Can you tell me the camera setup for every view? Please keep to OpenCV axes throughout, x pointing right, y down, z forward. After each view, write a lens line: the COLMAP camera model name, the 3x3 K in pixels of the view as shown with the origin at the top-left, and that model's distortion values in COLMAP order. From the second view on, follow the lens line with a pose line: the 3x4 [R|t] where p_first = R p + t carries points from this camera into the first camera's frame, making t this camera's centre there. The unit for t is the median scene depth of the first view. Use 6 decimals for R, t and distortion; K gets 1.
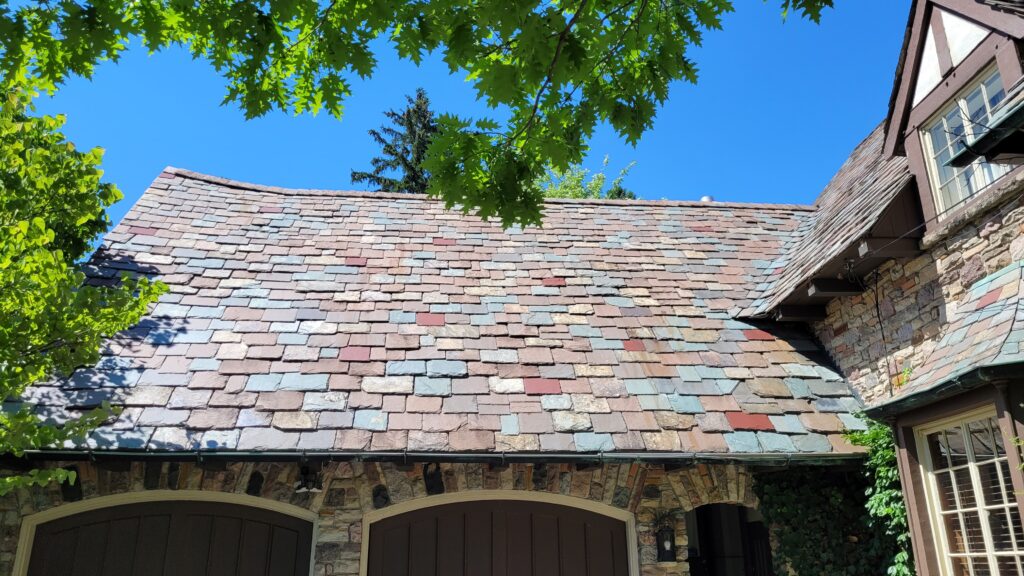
lens RADIAL K [[763.8, 0, 511.6], [0, 763.8, 290.9], [0, 0, 1]] dist [0.030693, -0.028484]
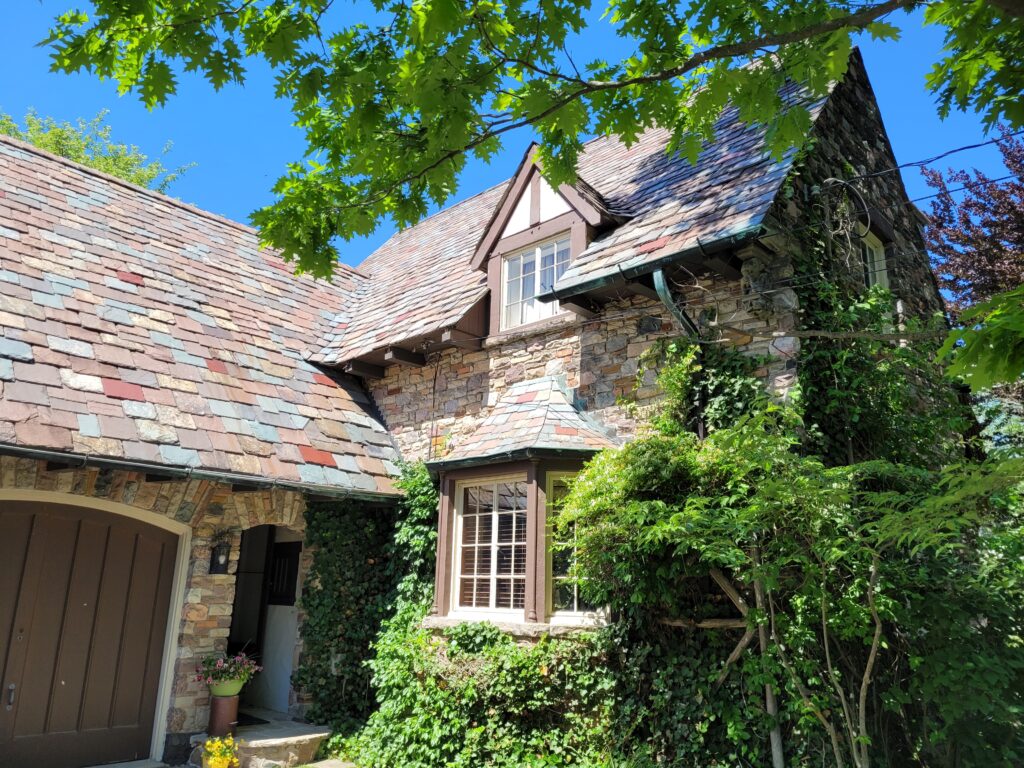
lens RADIAL K [[757.2, 0, 512.2], [0, 757.2, 383.5], [0, 0, 1]] dist [0.033099, -0.009522]
pose [[0.742909, 0.201620, 0.638306, -0.215836], [-0.253908, 0.967177, -0.009982, 0.004636], [-0.619368, -0.154655, 0.769718, -0.022472]]
